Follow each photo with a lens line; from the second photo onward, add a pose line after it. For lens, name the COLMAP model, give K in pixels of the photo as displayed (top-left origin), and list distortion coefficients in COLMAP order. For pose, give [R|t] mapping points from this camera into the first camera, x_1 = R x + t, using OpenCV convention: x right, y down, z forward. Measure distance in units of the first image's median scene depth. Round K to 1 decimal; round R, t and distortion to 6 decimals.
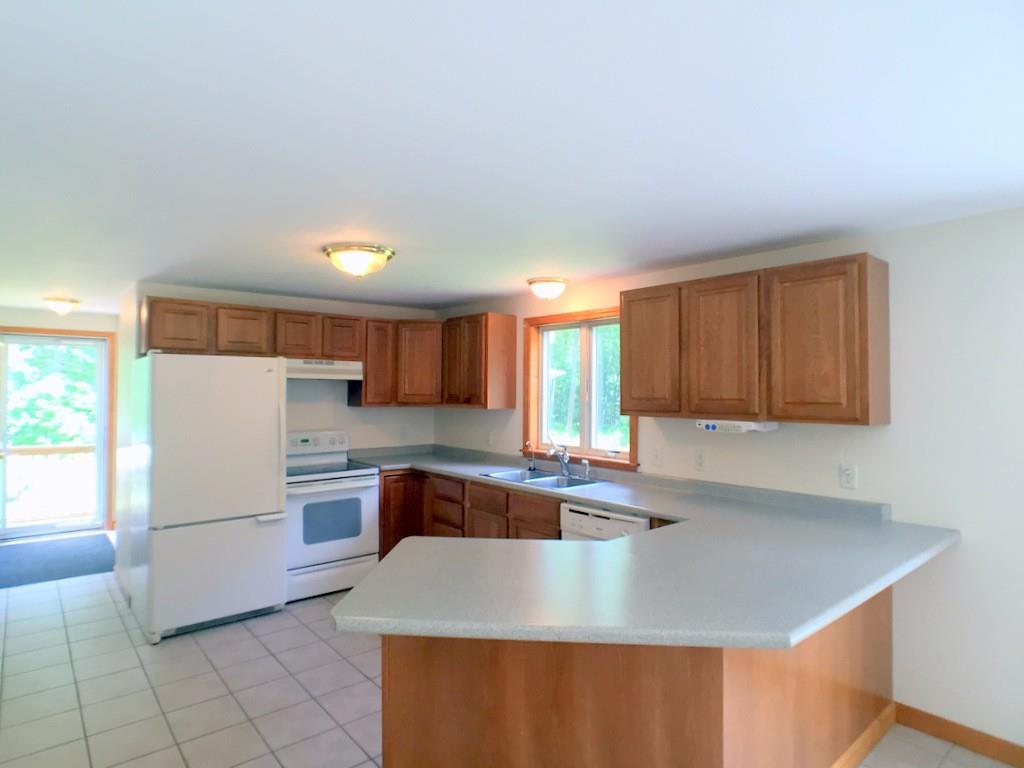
lens RADIAL K [[572.6, 0, 498.0], [0, 572.6, 381.3], [0, 0, 1]] dist [-0.033022, 0.017697]
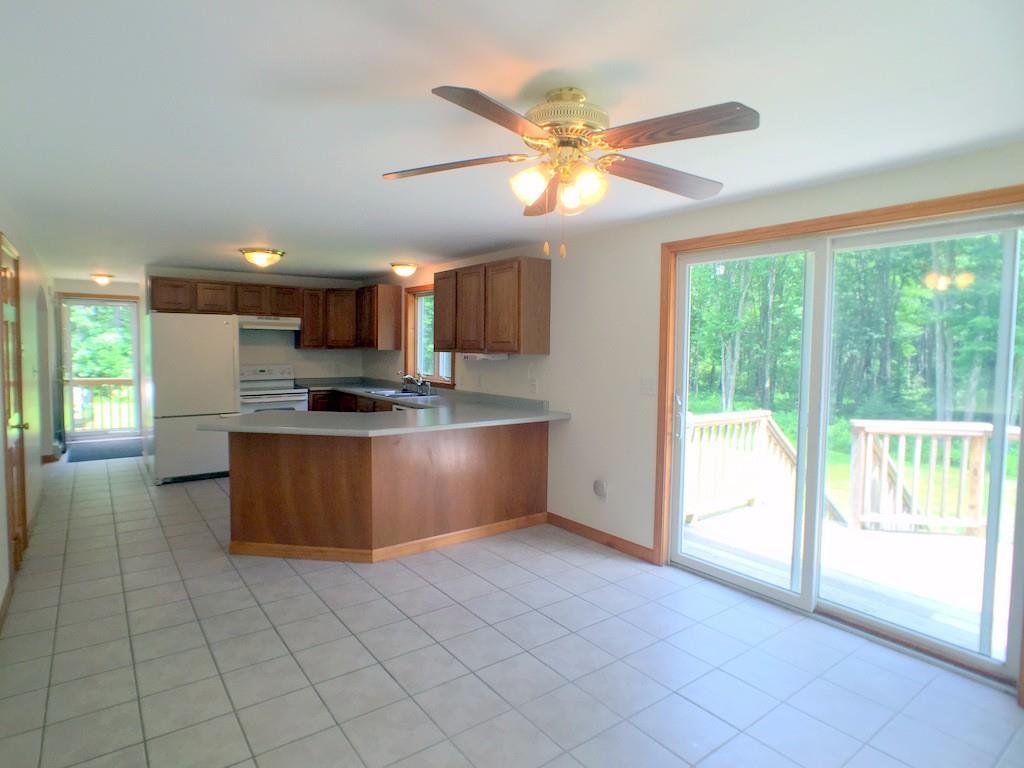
lens RADIAL K [[566.1, 0, 506.2], [0, 566.1, 377.8], [0, 0, 1]] dist [-0.031409, 0.014383]
pose [[0.998080, 0.010198, -0.061095, 0.395428], [-0.005883, 0.997502, 0.070399, 0.015117], [0.061660, -0.069905, 0.995646, -0.433735]]
